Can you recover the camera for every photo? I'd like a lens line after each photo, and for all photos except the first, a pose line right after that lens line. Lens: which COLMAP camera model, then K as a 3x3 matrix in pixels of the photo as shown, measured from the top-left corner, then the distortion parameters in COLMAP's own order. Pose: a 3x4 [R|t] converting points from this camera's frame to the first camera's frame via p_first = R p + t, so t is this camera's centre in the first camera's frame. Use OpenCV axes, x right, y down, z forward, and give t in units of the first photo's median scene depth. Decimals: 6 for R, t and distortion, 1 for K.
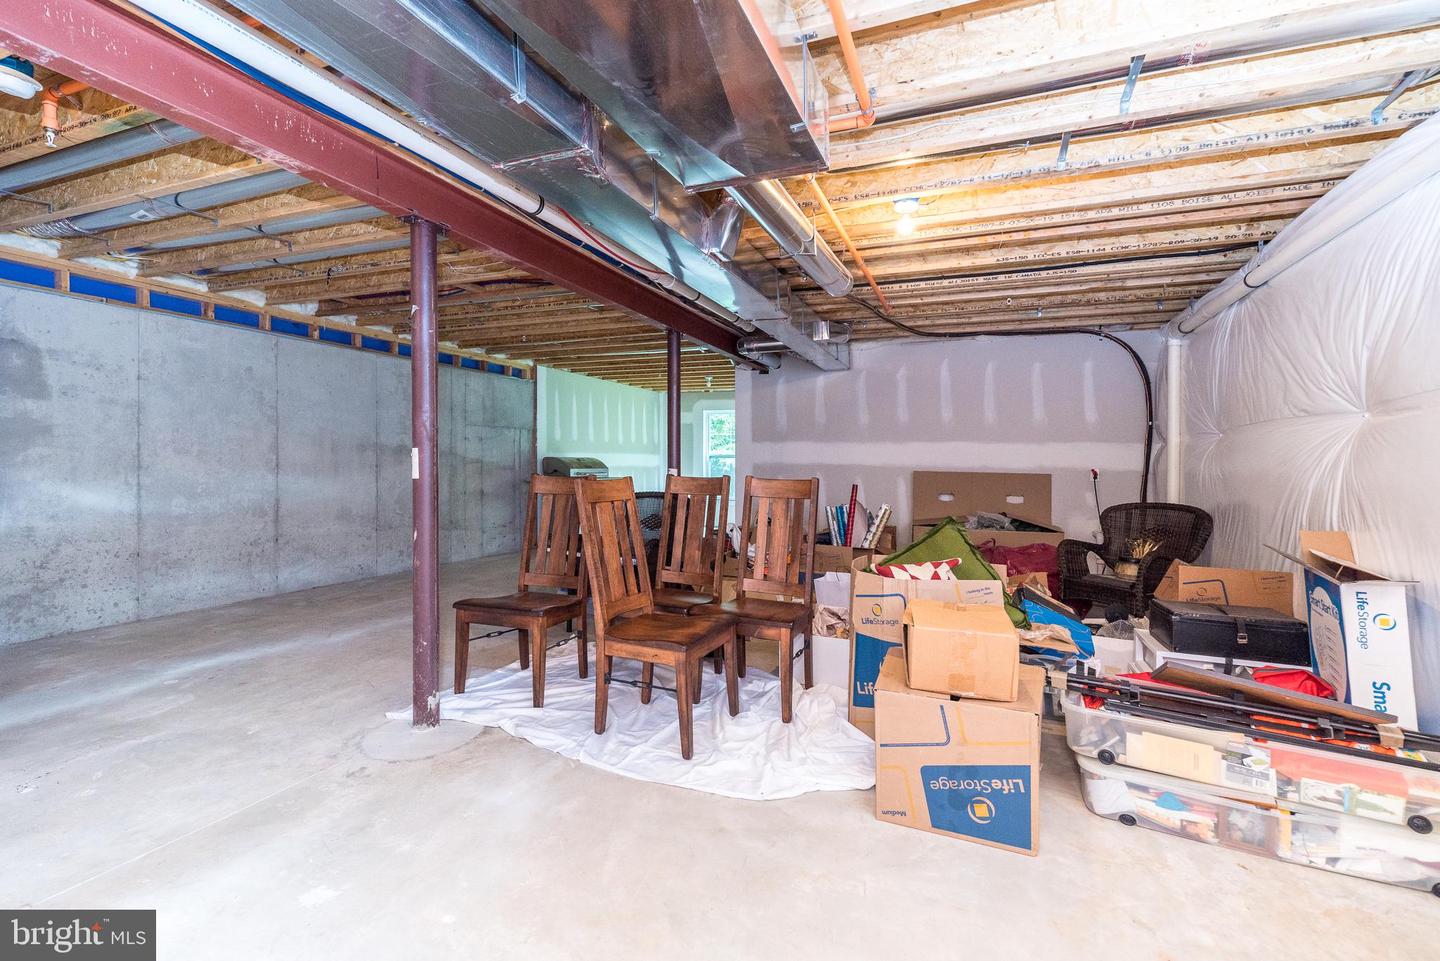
lens RADIAL K [[623.7, 0, 727.4], [0, 623.7, 440.5], [0, 0, 1]] dist [0.003882, 0.000710]
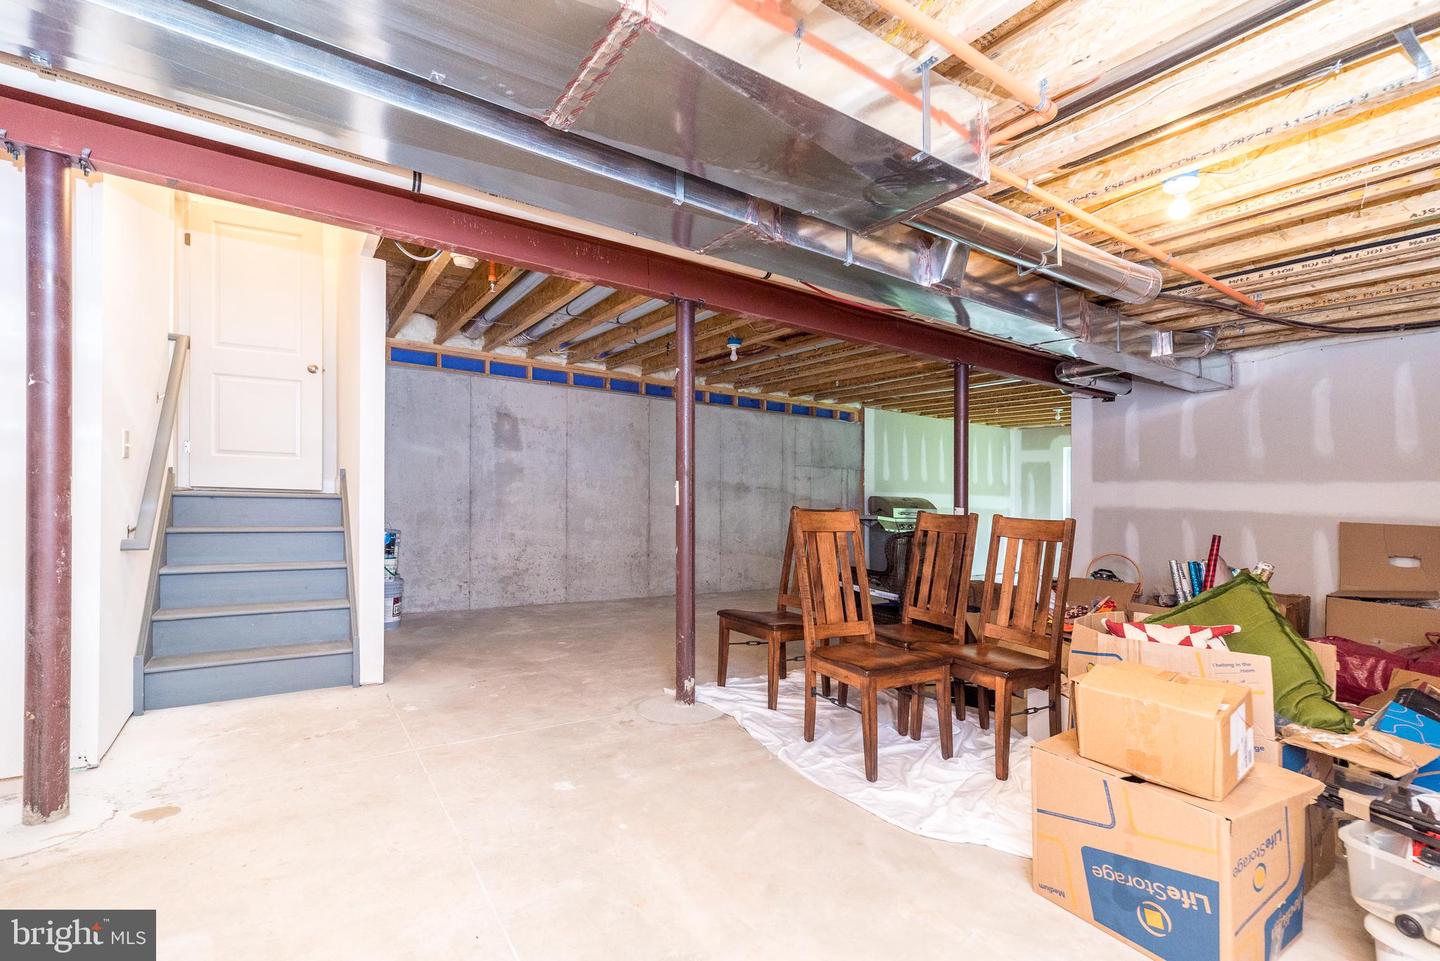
lens RADIAL K [[627.8, 0, 720.0], [0, 627.8, 480.5], [0, 0, 1]] dist [0.003103, 0.000622]
pose [[0.830288, 0.001937, -0.557332, 0.202706], [-0.003470, 0.999993, -0.001694, 0.008919], [0.557325, 0.003340, 0.830288, -0.005083]]
